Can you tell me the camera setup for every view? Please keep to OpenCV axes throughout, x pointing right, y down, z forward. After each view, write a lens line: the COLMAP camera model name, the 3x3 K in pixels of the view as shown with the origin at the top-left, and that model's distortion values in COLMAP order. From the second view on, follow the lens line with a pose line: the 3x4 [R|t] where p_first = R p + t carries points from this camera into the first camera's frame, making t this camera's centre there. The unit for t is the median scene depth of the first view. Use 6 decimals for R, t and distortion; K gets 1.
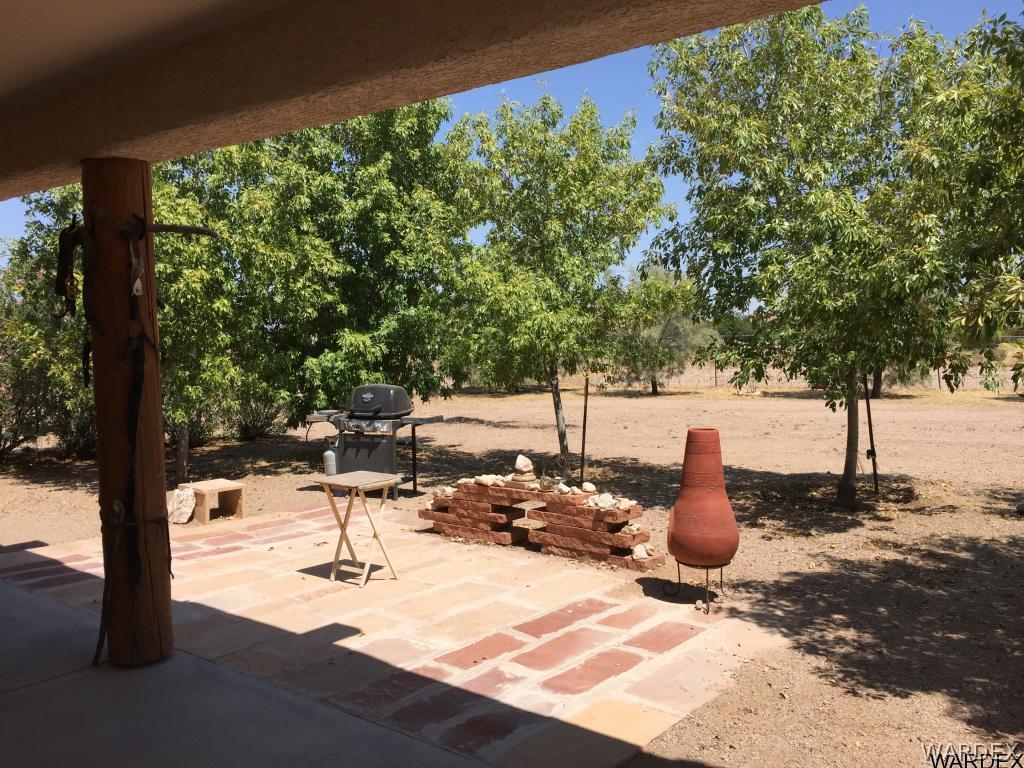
lens RADIAL K [[869.8, 0, 512.0], [0, 869.8, 384.0], [0, 0, 1]] dist [0.082739, -0.126359]
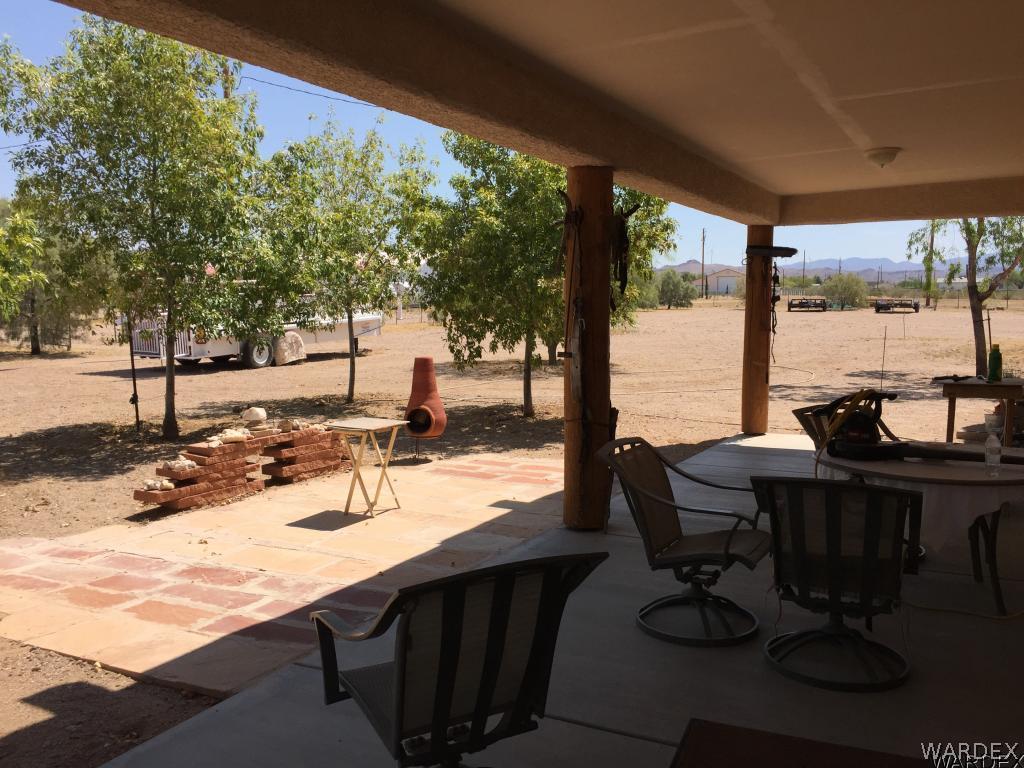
lens RADIAL K [[869.8, 0, 512.0], [0, 869.8, 384.0], [0, 0, 1]] dist [0.082739, -0.126359]
pose [[-0.174018, -0.089430, 0.980673, -1.548886], [0.036885, 0.994577, 0.097244, -0.068370], [-0.984051, 0.053095, -0.169776, 1.143525]]
